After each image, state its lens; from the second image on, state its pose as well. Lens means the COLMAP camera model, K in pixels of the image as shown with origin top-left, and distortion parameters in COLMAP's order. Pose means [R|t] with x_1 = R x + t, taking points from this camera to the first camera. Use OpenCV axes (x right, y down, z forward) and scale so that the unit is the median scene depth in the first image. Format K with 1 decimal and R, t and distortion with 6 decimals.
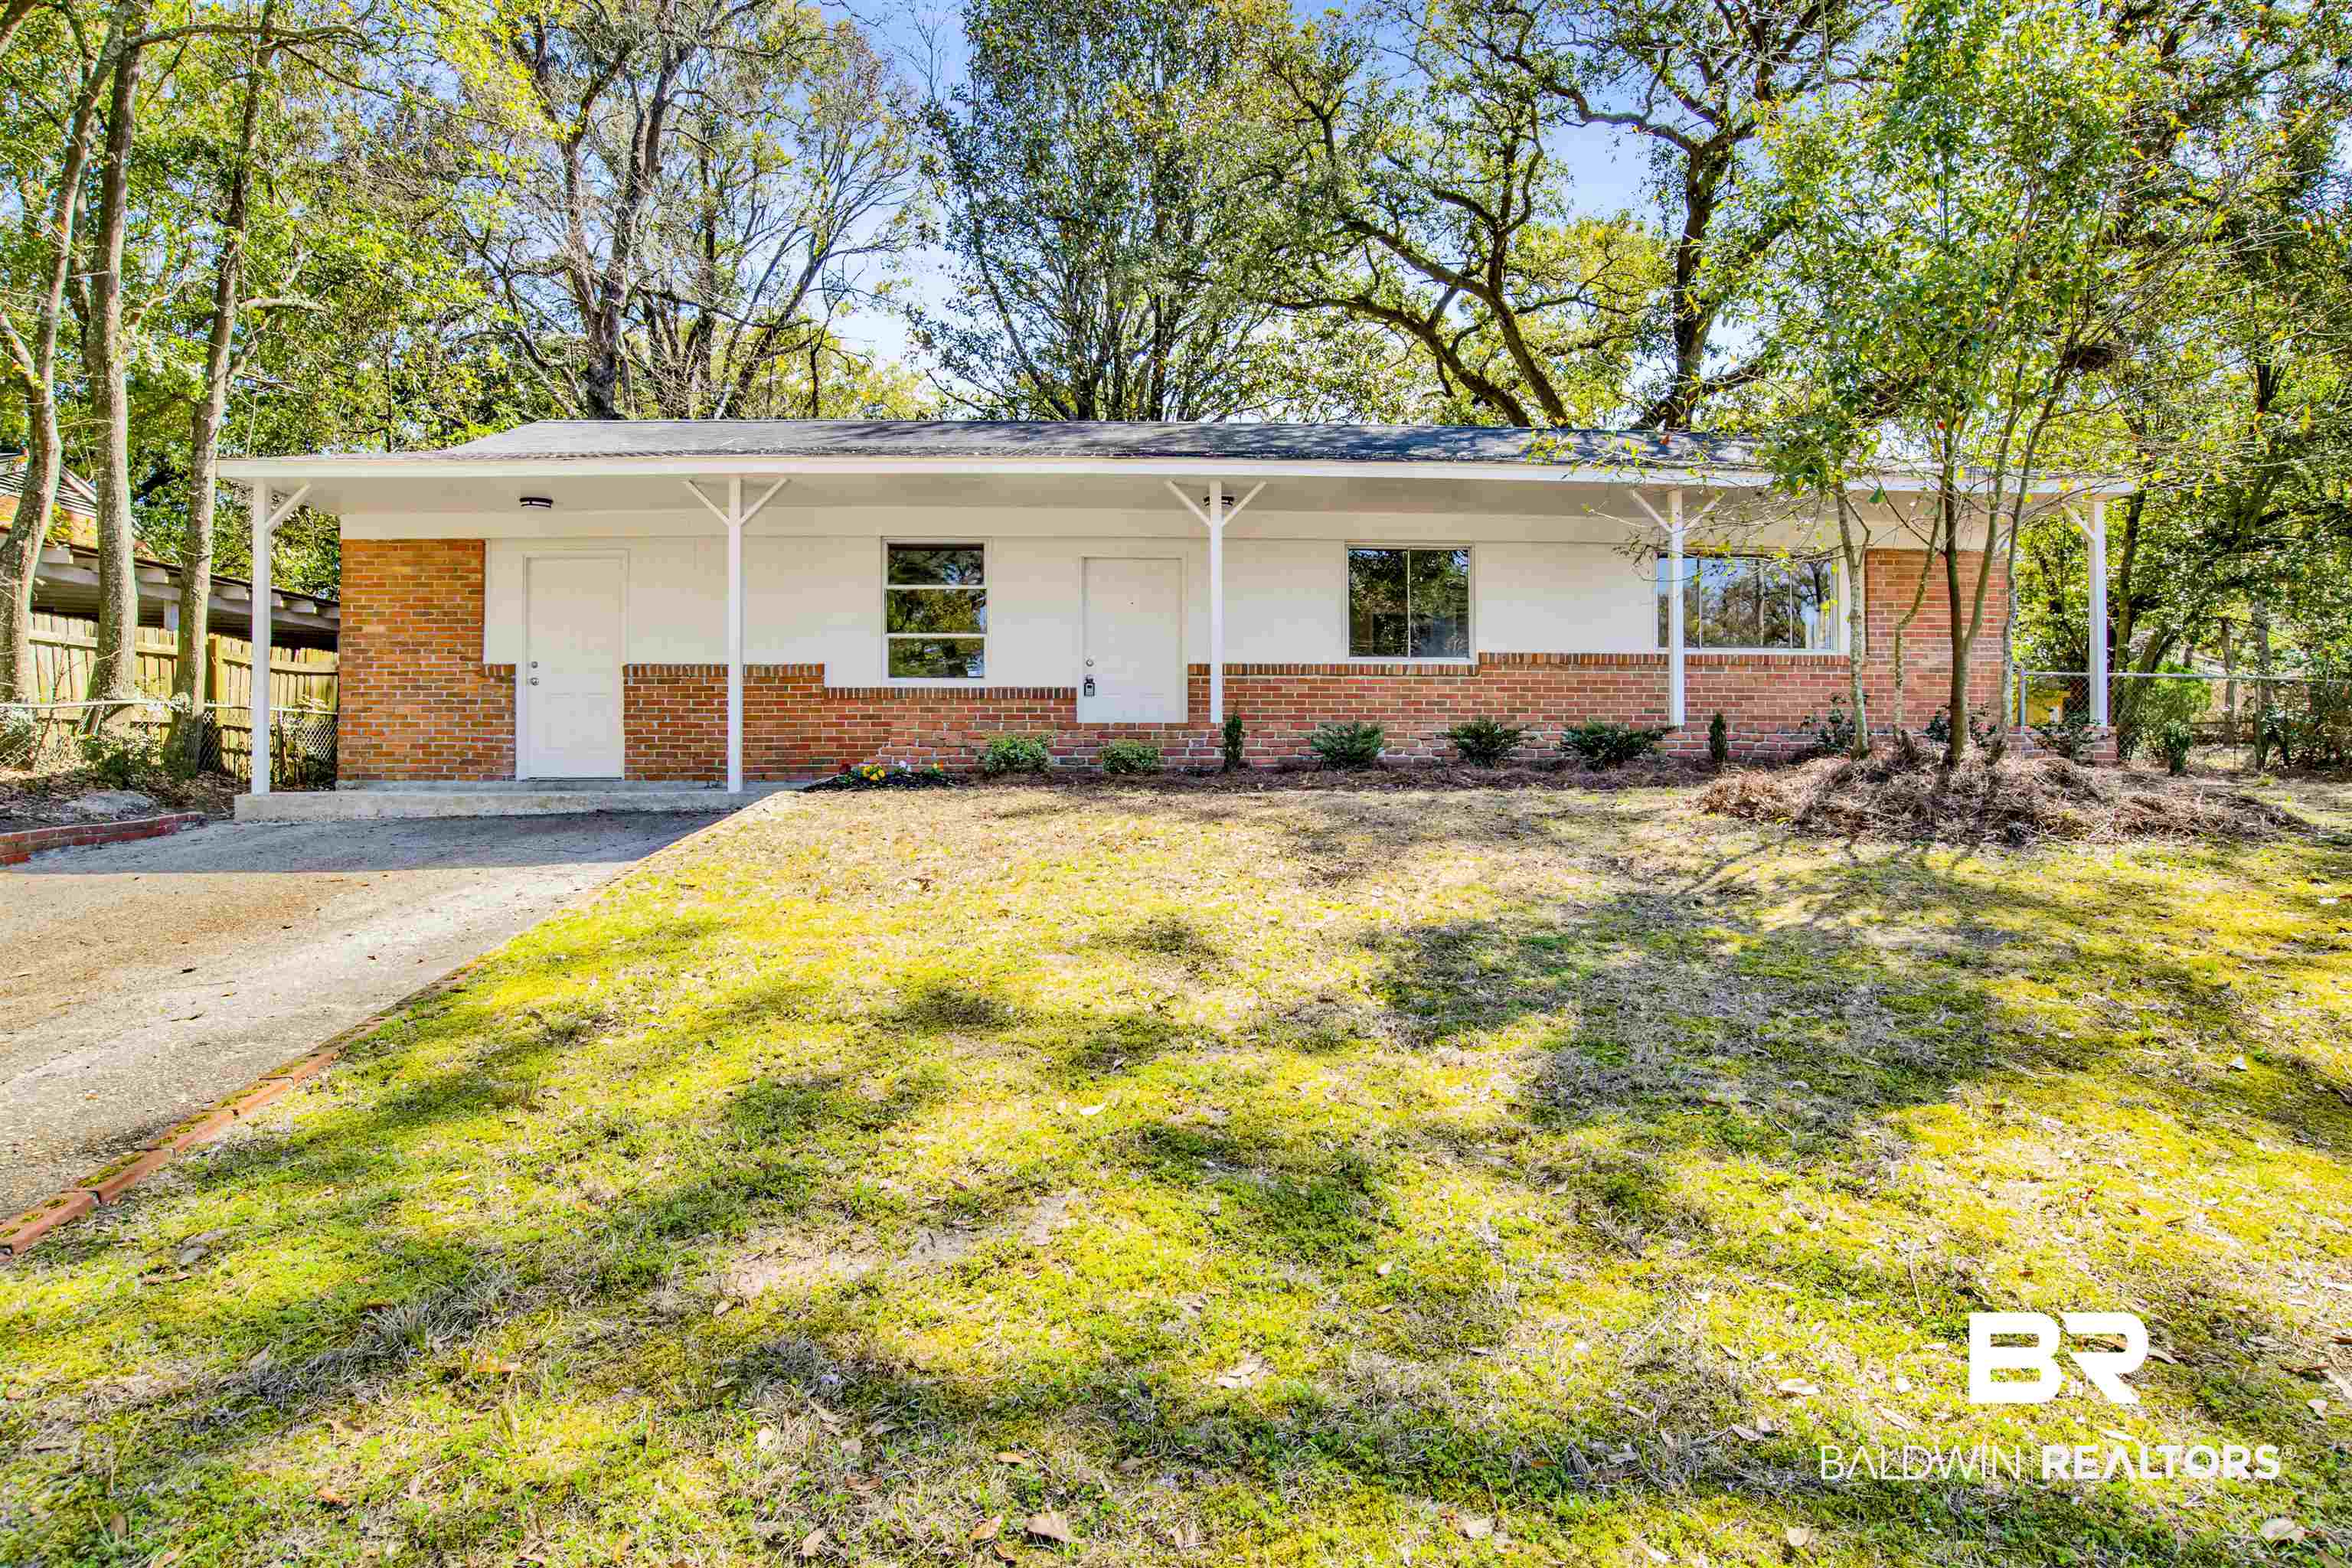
lens RADIAL K [[1240.8, 0, 1161.9], [0, 1240.8, 766.7], [0, 0, 1]] dist [-0.064447, 0.018007]
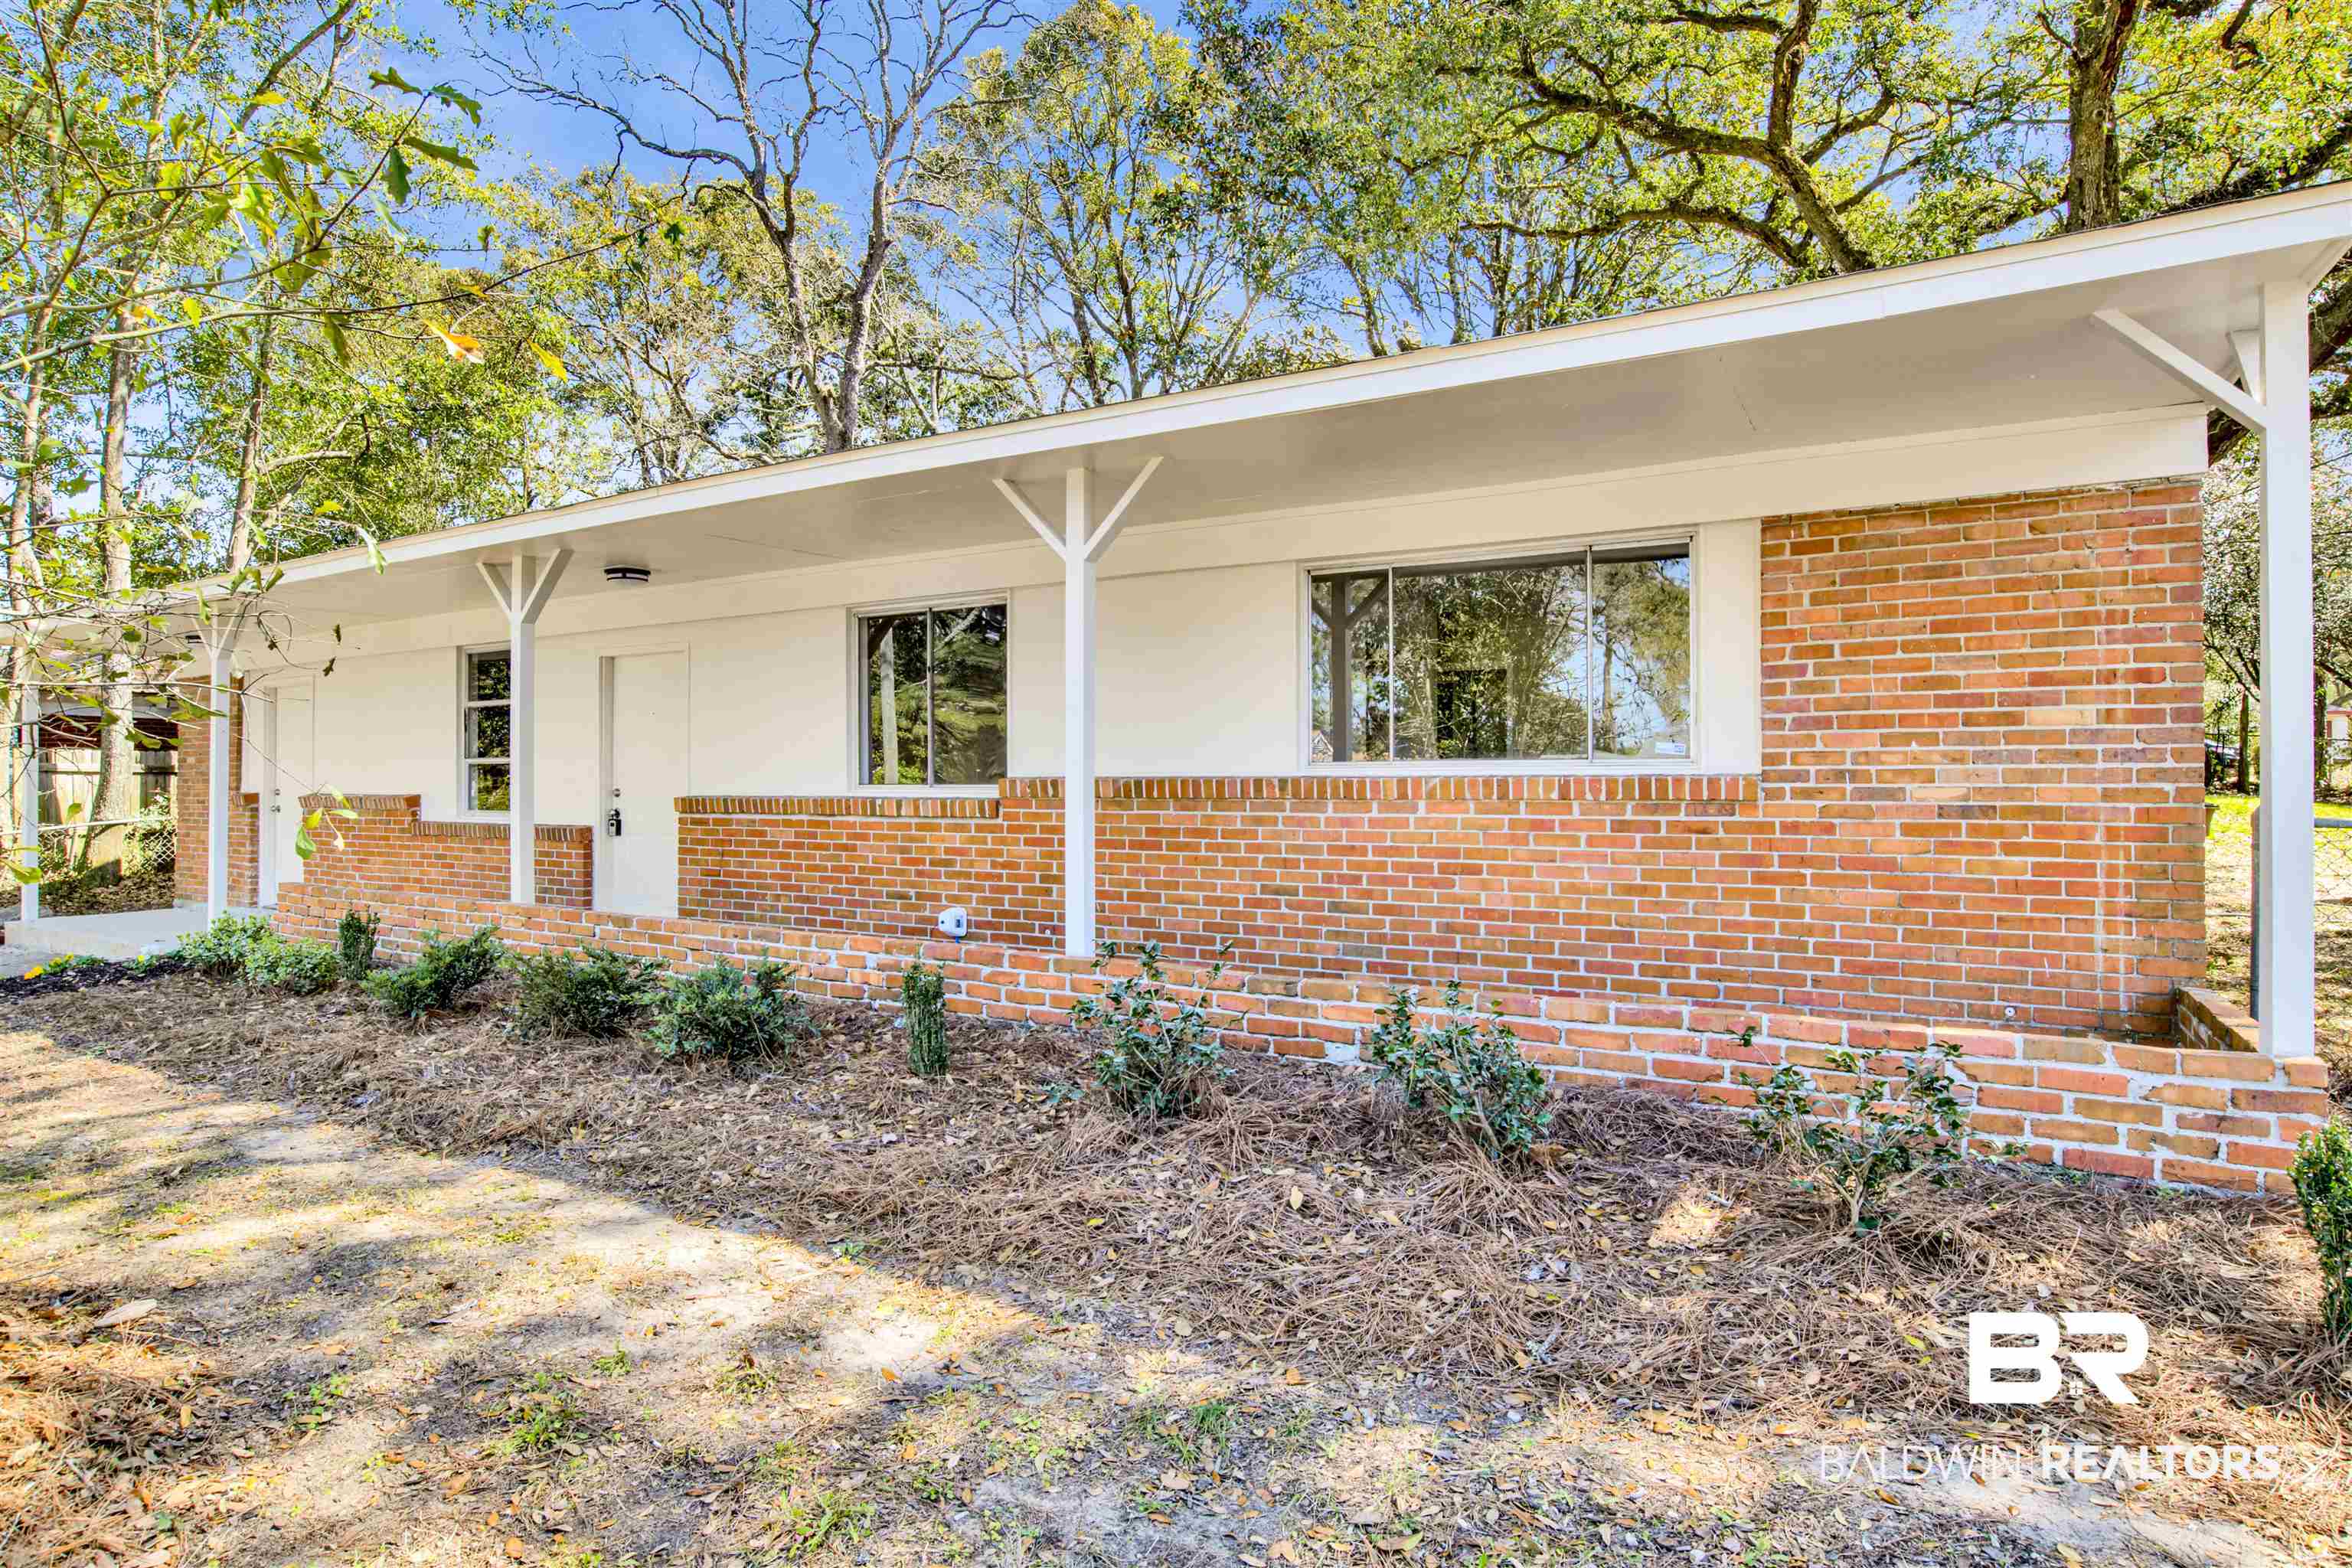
lens RADIAL K [[1240.8, 0, 1173.1], [0, 1240.8, 801.2], [0, 0, 1]] dist [-0.064447, 0.018007]
pose [[0.834955, 0.009067, -0.550243, 0.665637], [-0.008379, 0.999958, 0.003763, -0.086874], [0.550254, 0.001469, 0.834996, 0.569537]]
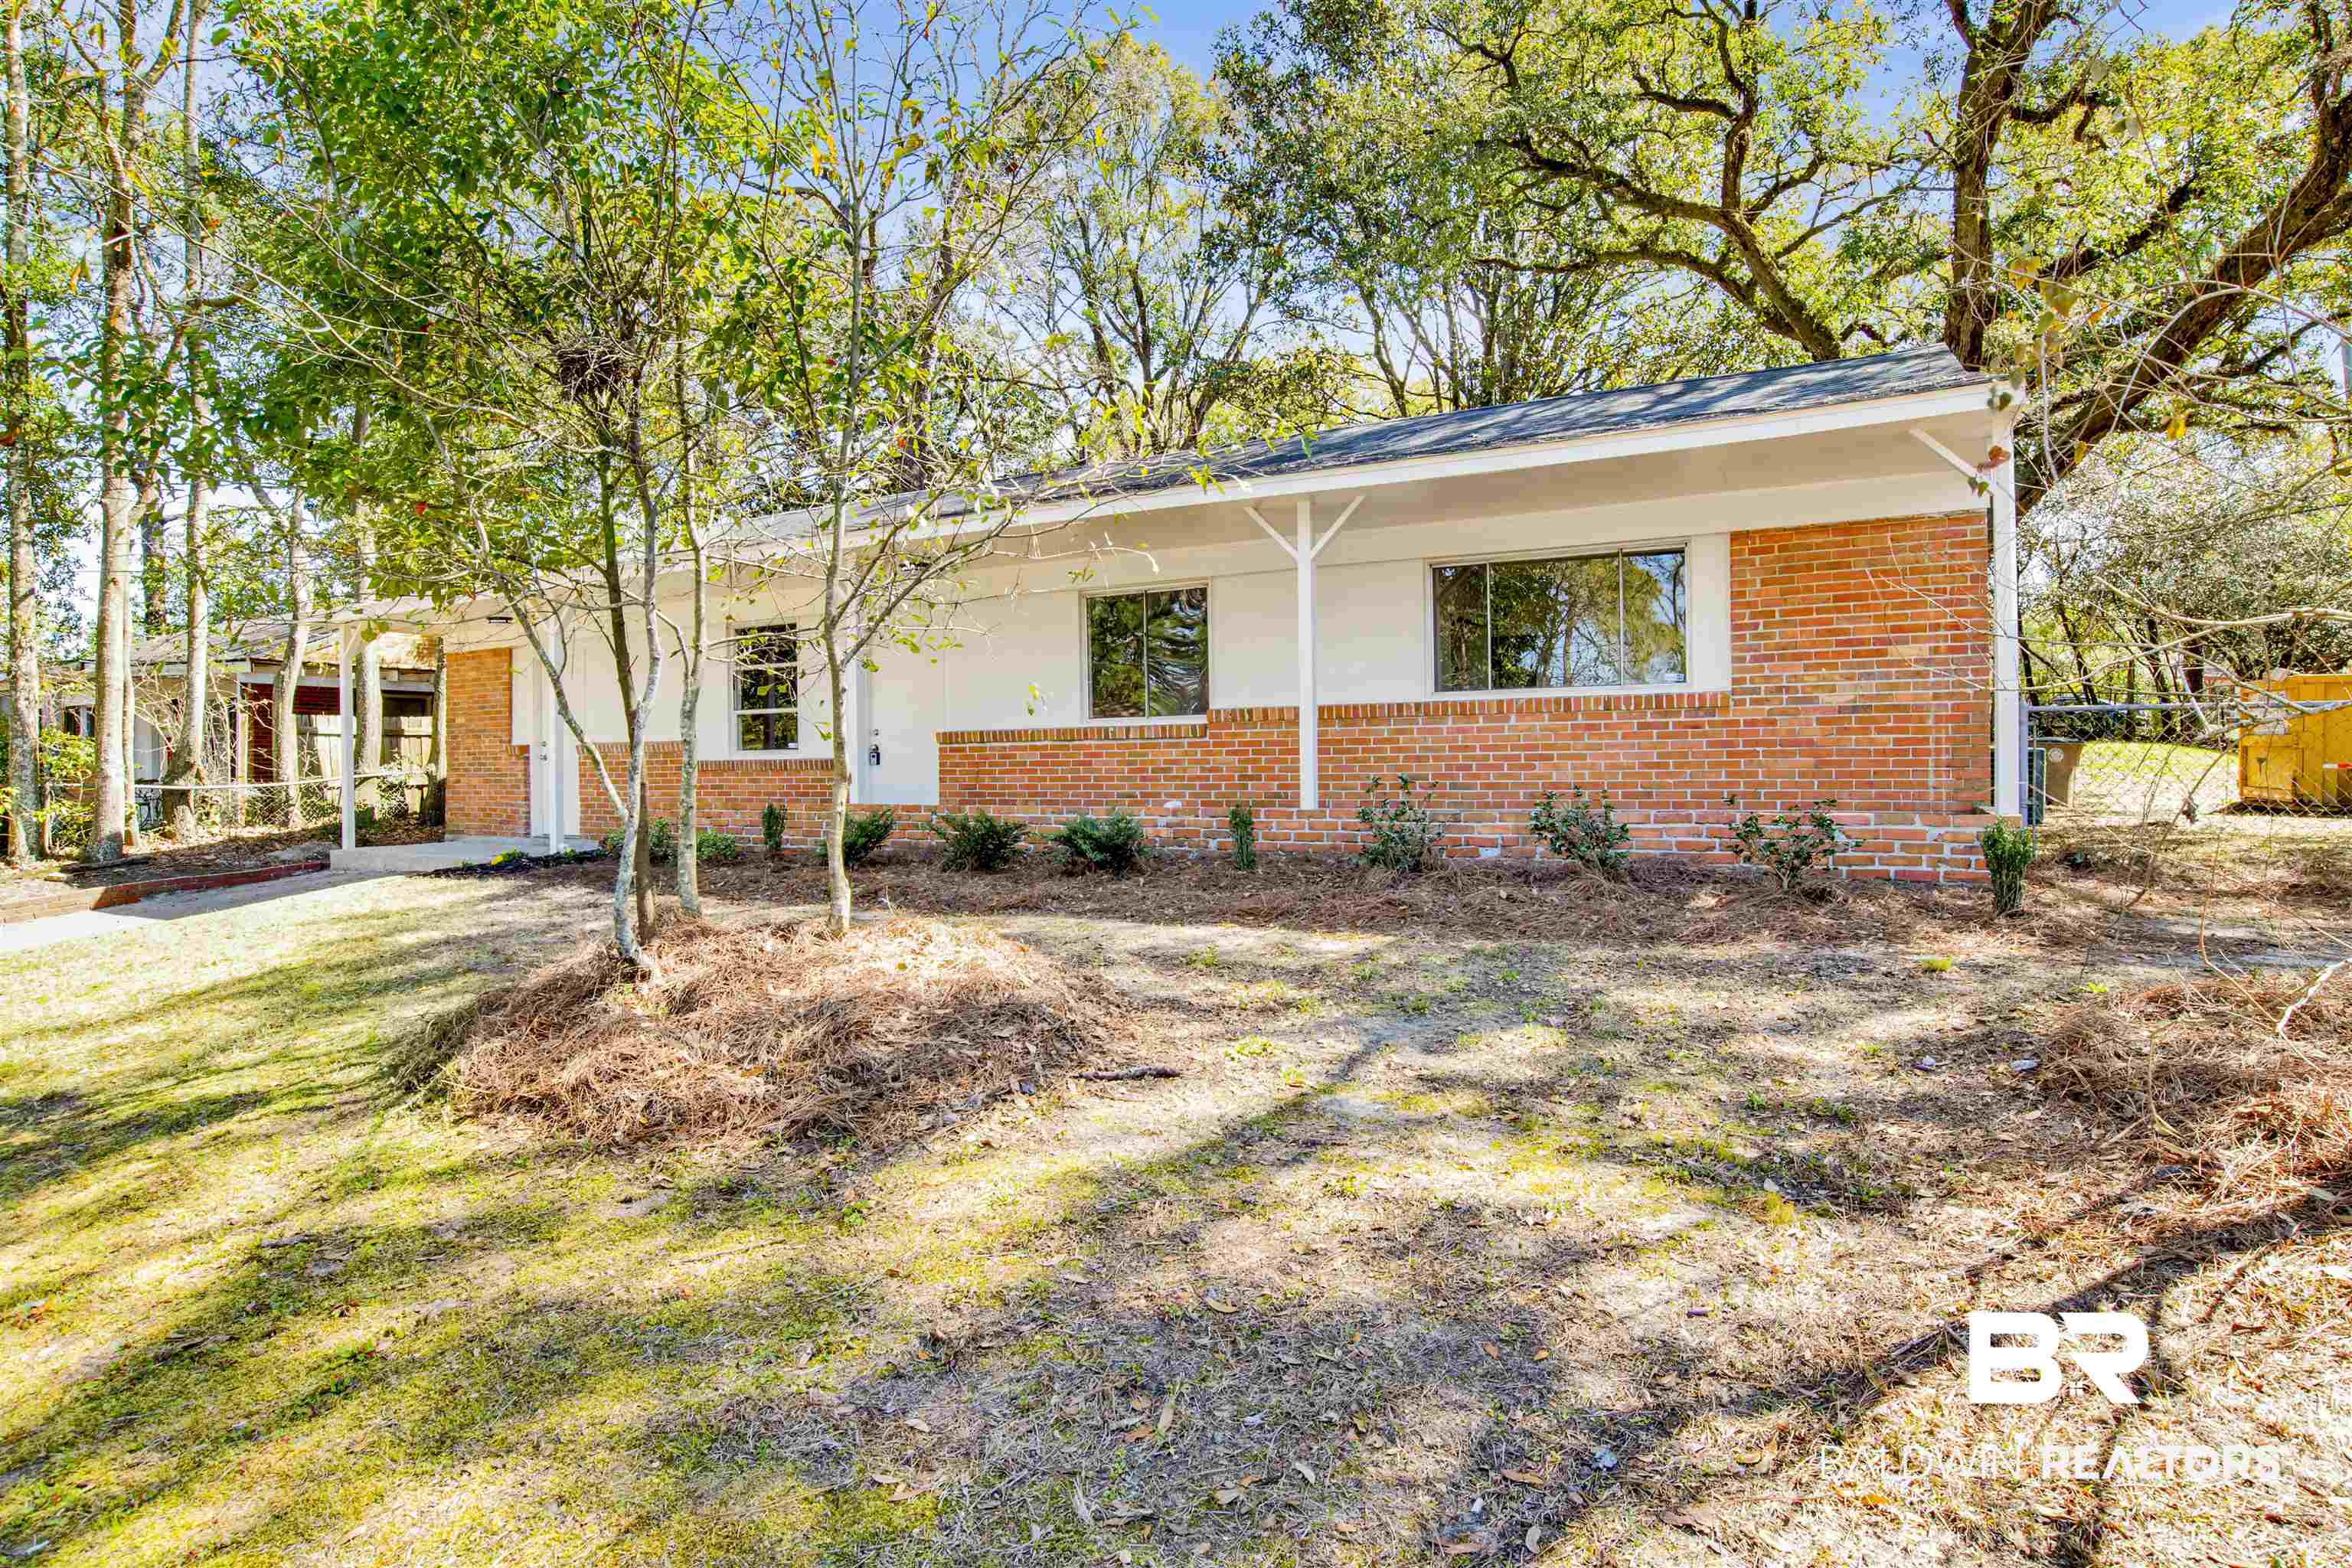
lens RADIAL K [[1240.8, 0, 1179.4], [0, 1240.8, 785.2], [0, 0, 1]] dist [-0.064447, 0.018007]
pose [[0.855174, -0.001185, -0.518340, 0.695014], [0.005334, 0.999965, 0.006514, -0.047577], [0.518314, -0.008336, 0.855150, 0.272850]]
